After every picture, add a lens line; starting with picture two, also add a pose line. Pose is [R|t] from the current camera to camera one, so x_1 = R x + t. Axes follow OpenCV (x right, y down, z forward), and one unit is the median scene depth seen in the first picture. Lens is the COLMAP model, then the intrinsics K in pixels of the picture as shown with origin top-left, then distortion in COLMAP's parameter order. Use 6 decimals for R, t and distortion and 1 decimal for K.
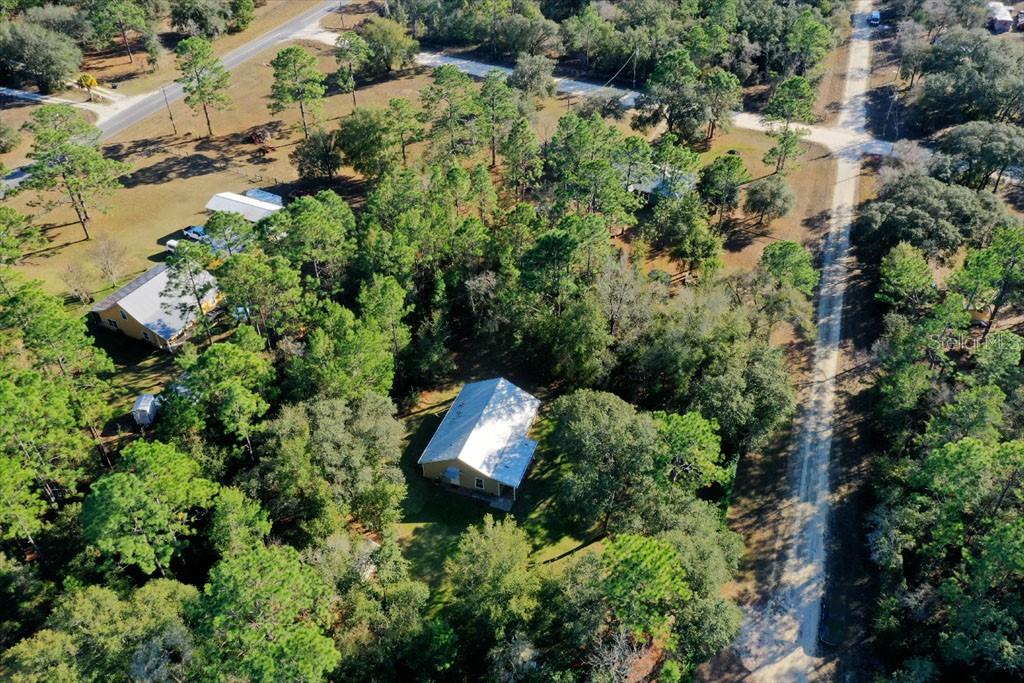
lens RADIAL K [[805.5, 0, 512.0], [0, 805.5, 341.5], [0, 0, 1]] dist [-0.003883, -0.004975]
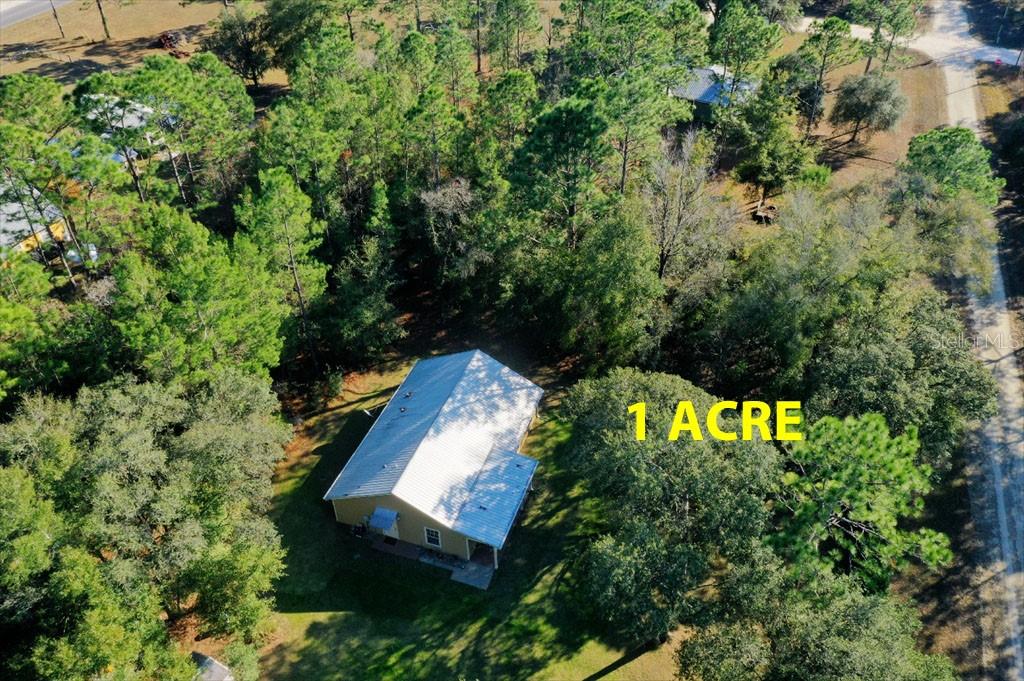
lens RADIAL K [[805.5, 0, 512.0], [0, 805.5, 340.5], [0, 0, 1]] dist [-0.003883, -0.004975]
pose [[0.999991, 0.004113, 0.001288, 0.011235], [-0.004126, 0.999942, 0.009987, 0.031899], [-0.001247, -0.009992, 0.999949, 0.407234]]
